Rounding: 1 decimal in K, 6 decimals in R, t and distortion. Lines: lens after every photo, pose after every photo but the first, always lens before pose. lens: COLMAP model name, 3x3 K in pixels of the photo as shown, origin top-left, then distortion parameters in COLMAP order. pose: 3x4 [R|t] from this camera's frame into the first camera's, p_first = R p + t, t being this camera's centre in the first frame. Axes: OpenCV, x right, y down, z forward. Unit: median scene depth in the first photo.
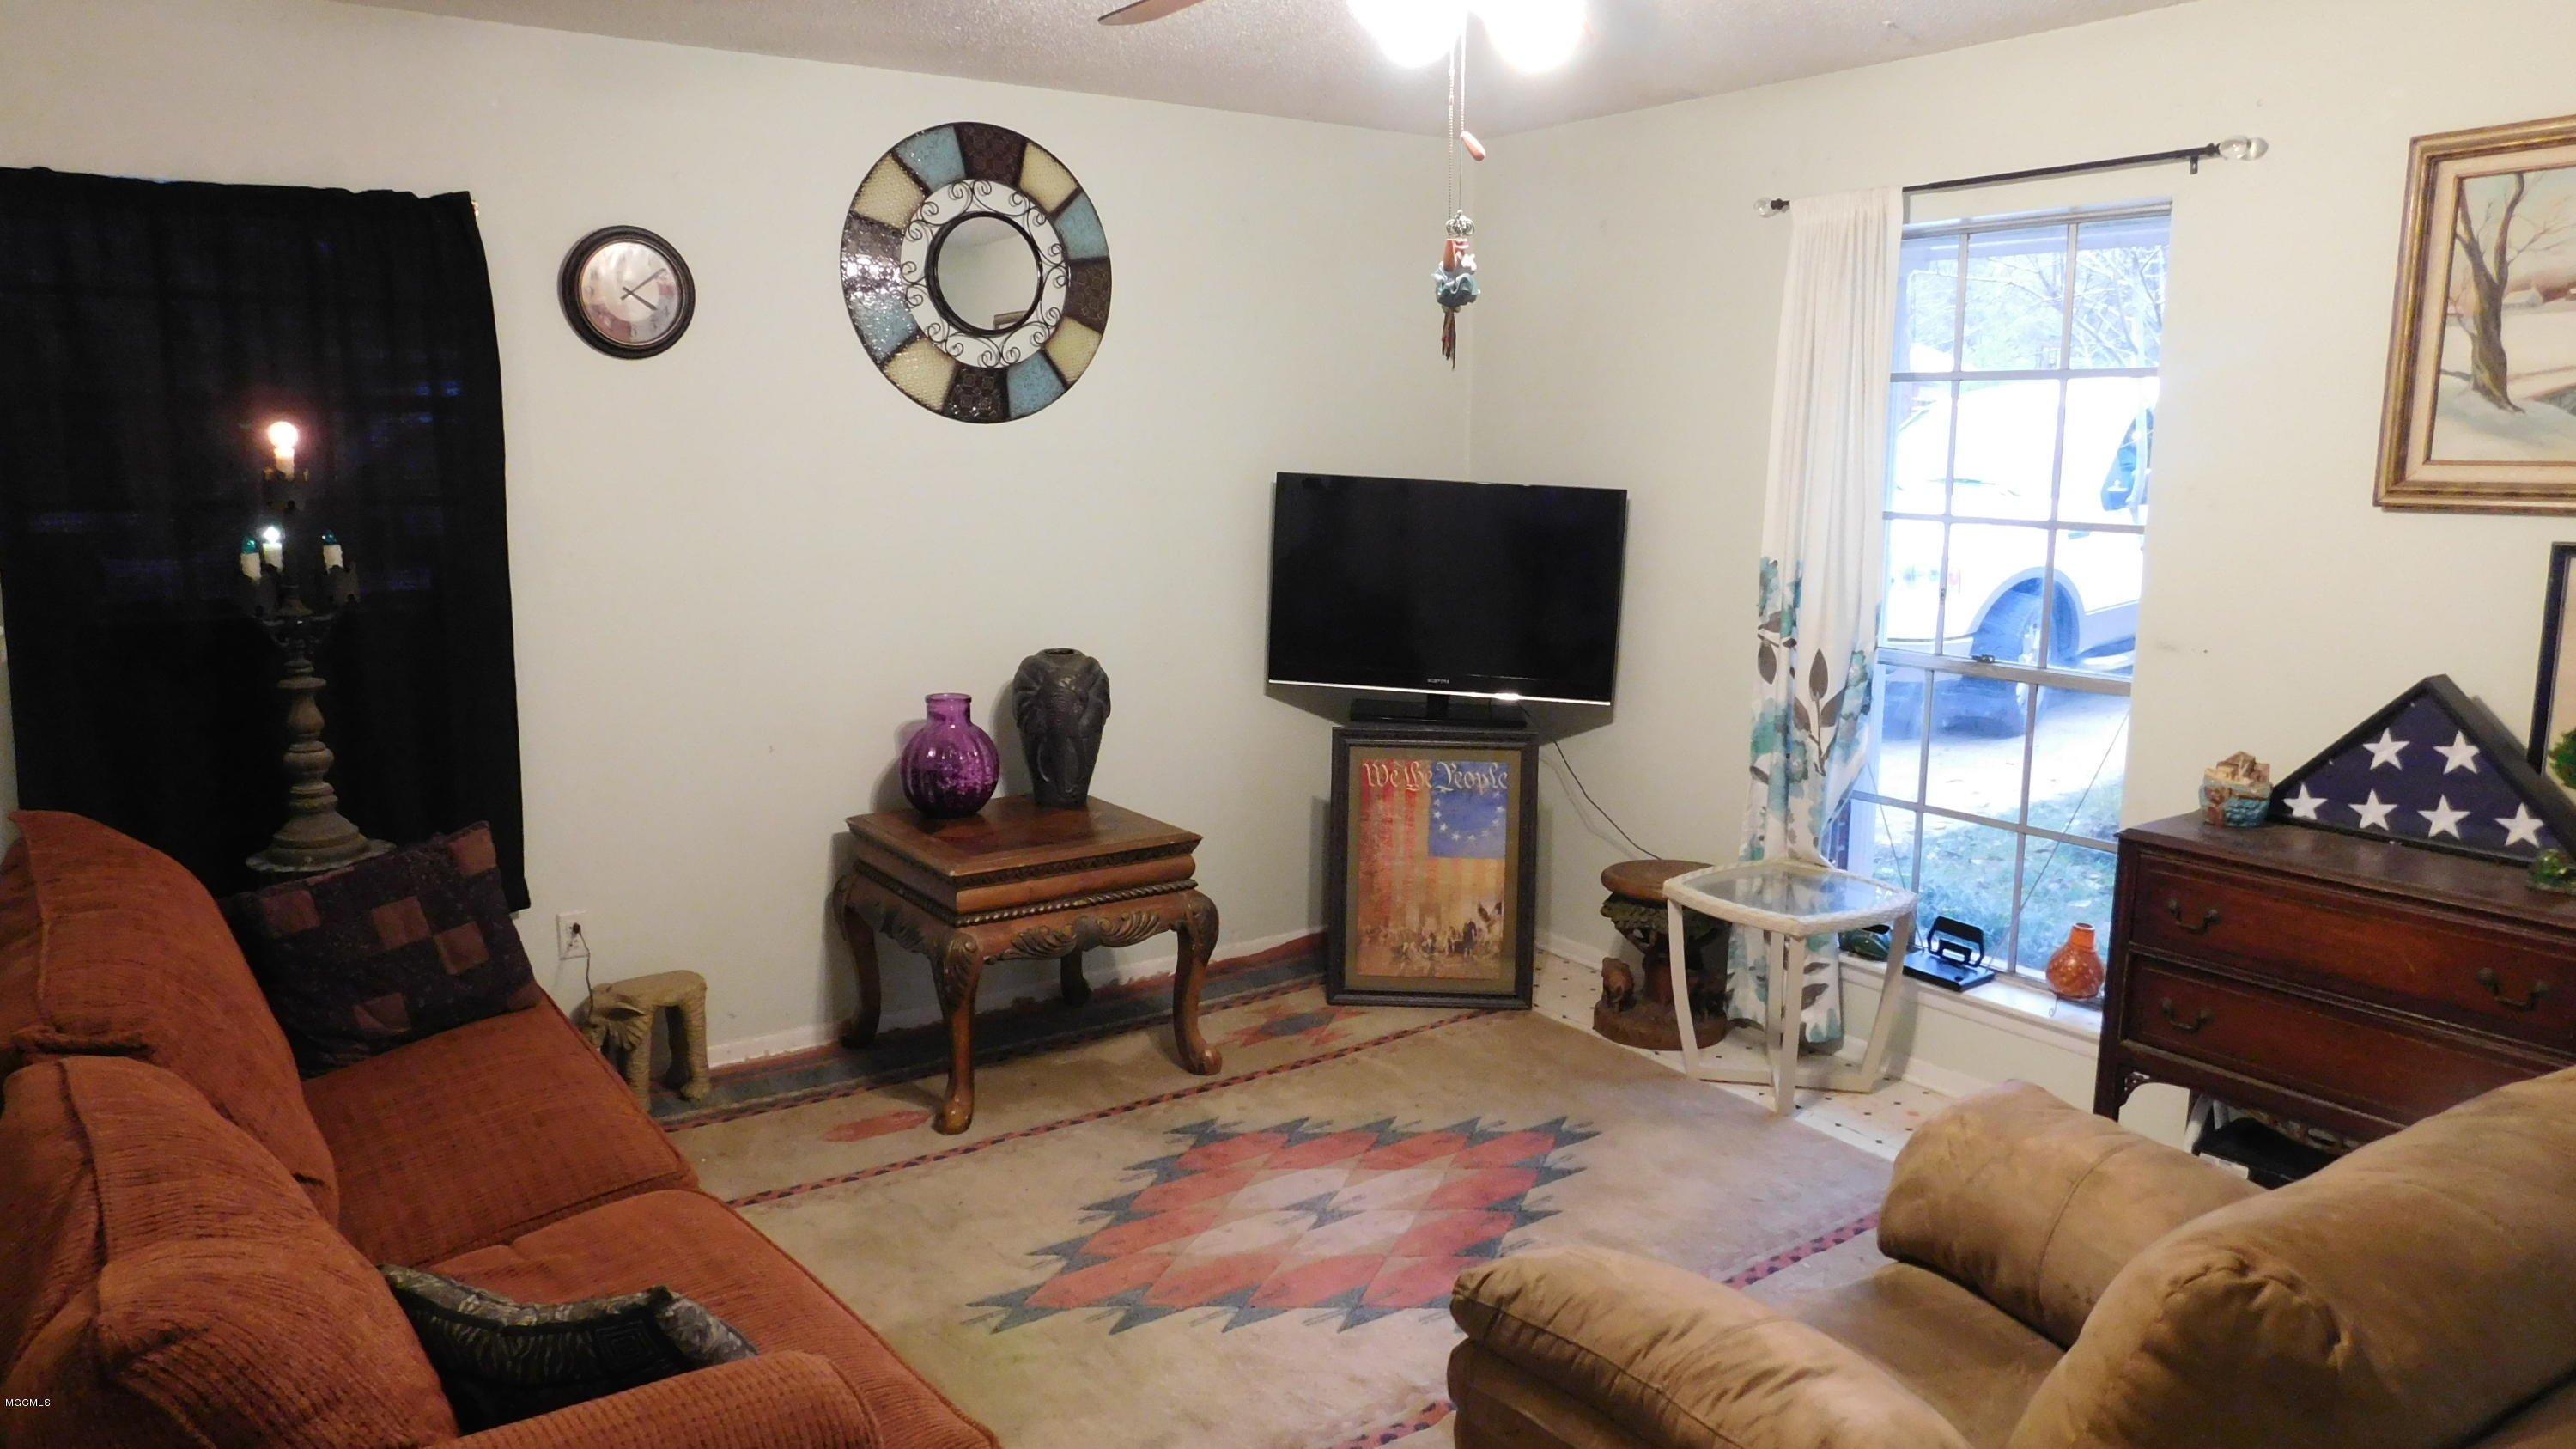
lens RADIAL K [[1724.0, 0, 1288.0], [0, 1724.0, 724.5], [0, 0, 1]] dist [-0.052258, 0.063208]
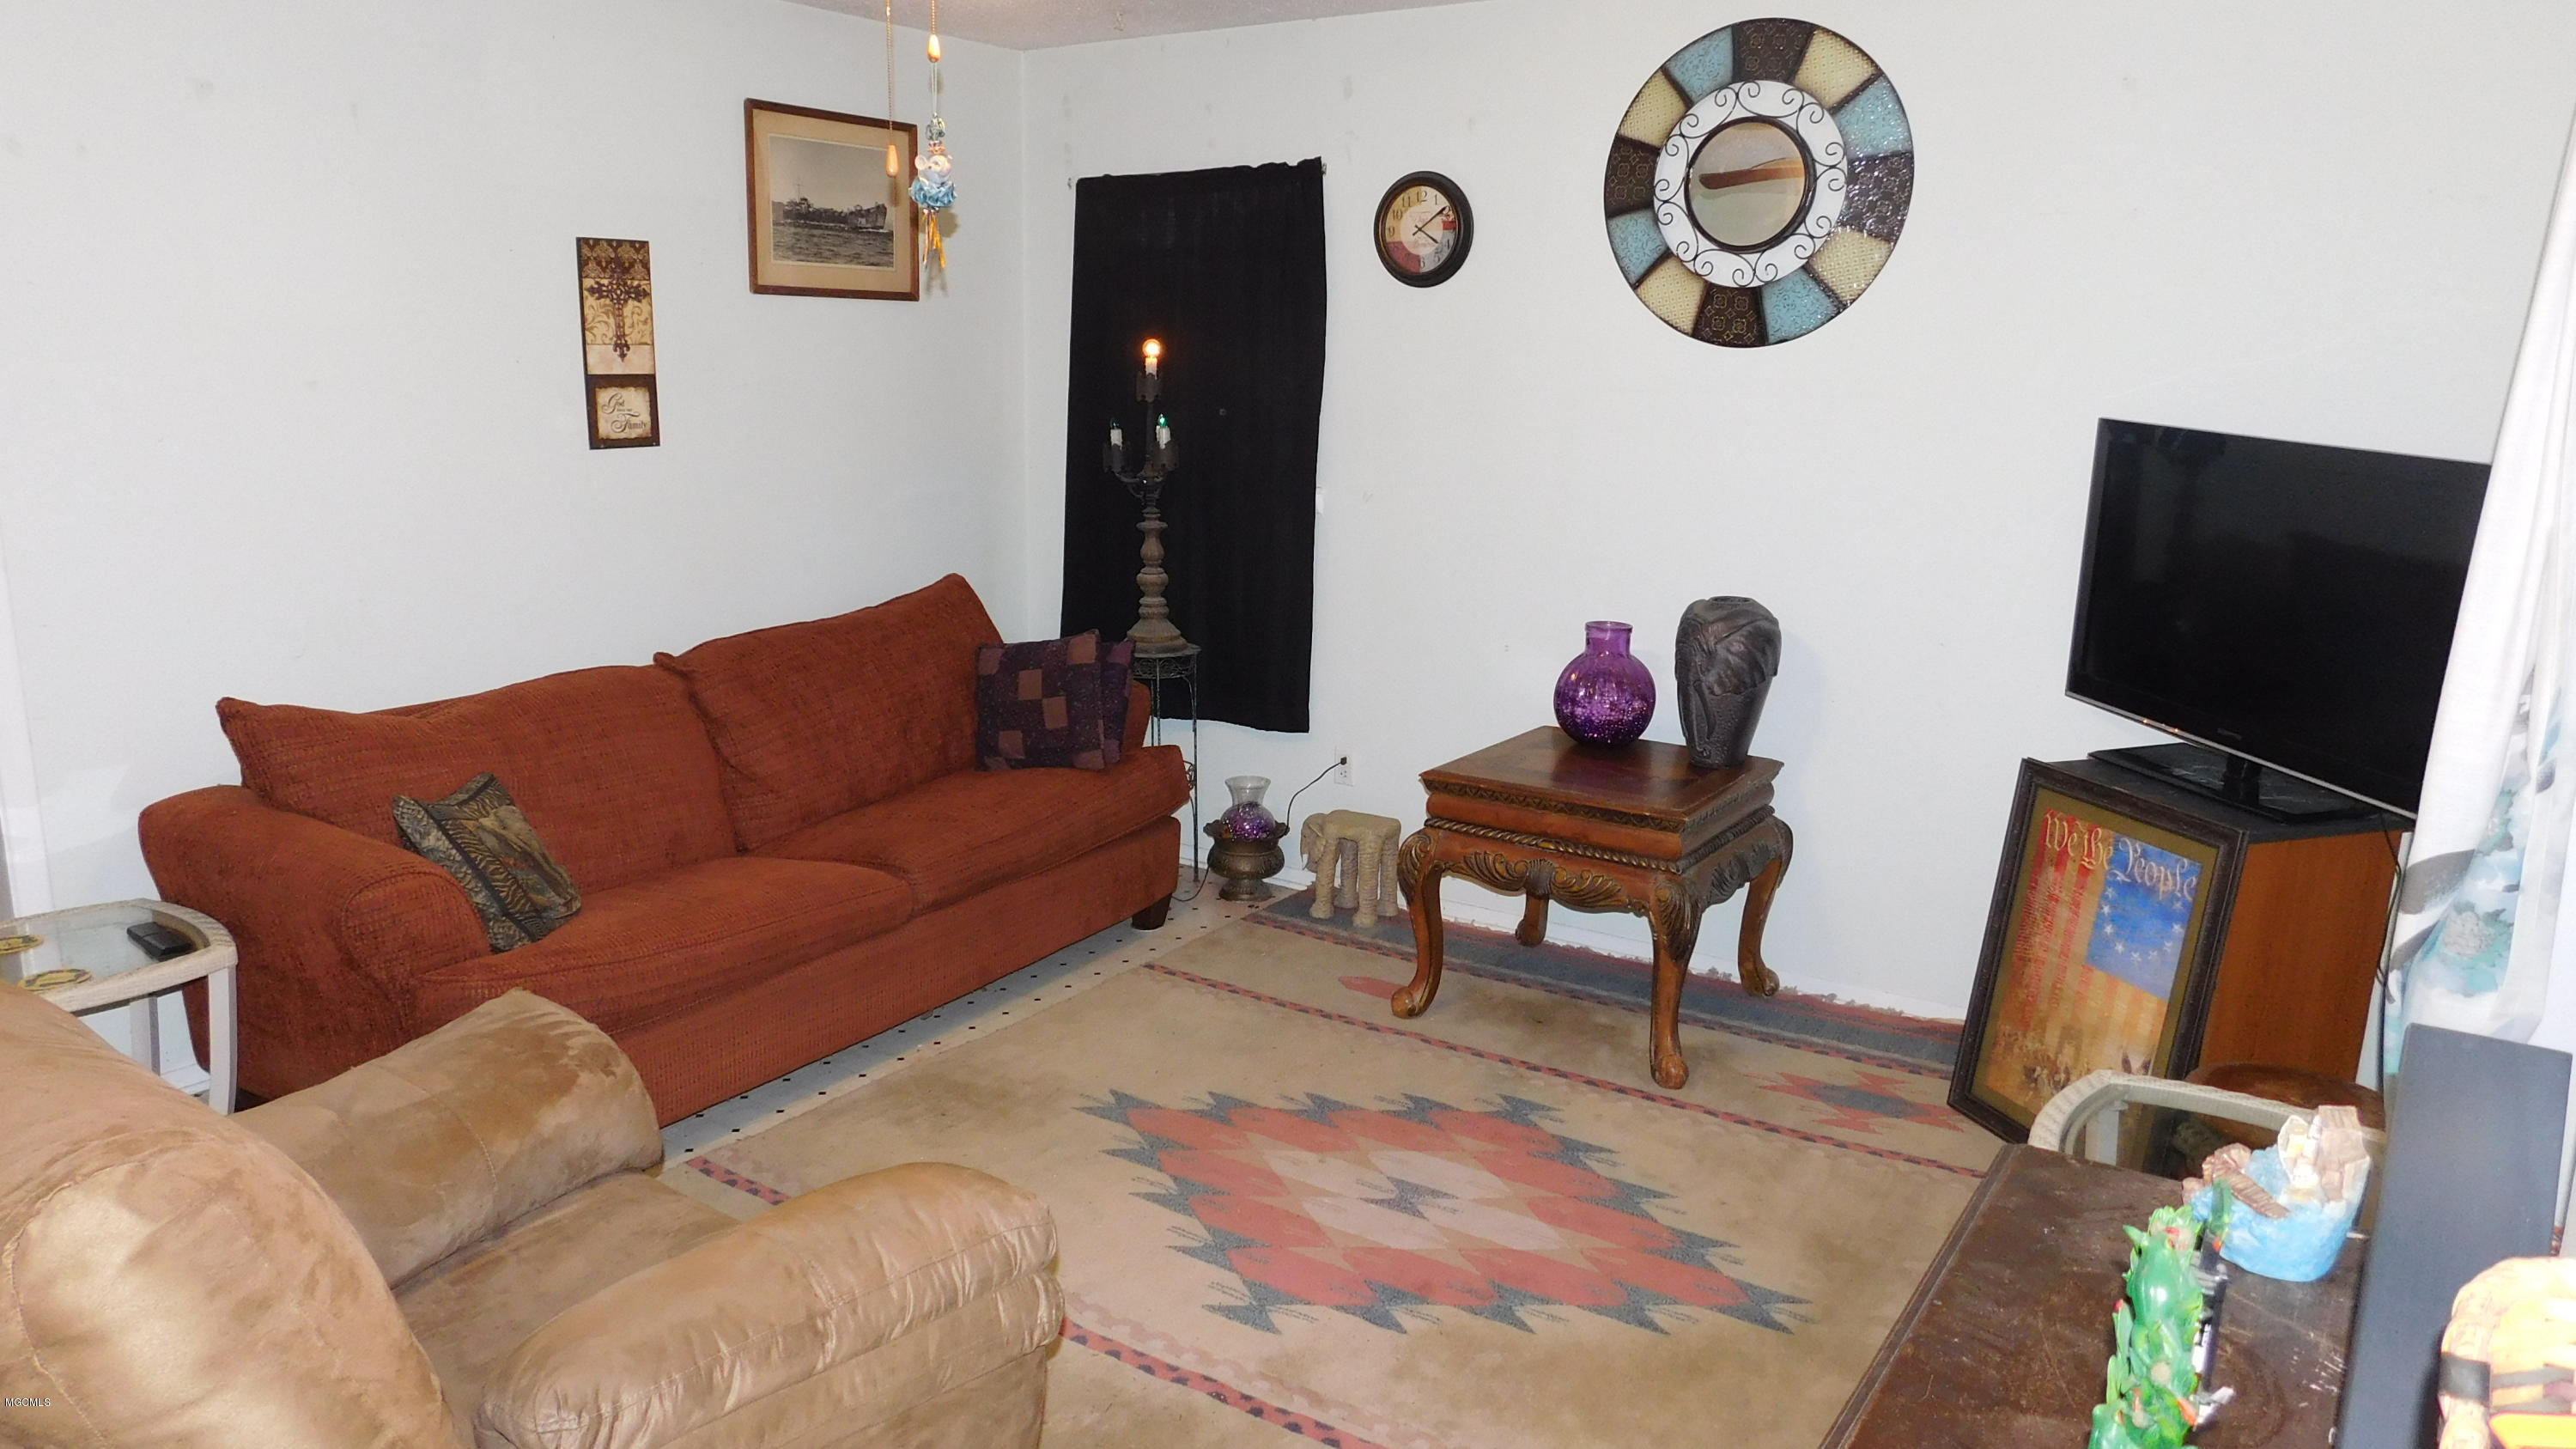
lens RADIAL K [[1724.0, 0, 1288.0], [0, 1724.0, 724.5], [0, 0, 1]] dist [-0.052258, 0.063208]
pose [[0.368009, 0.198293, -0.908432, 0.634854], [-0.172331, 0.974615, 0.142928, -0.069227], [0.913713, 0.103952, 0.392839, 0.447746]]
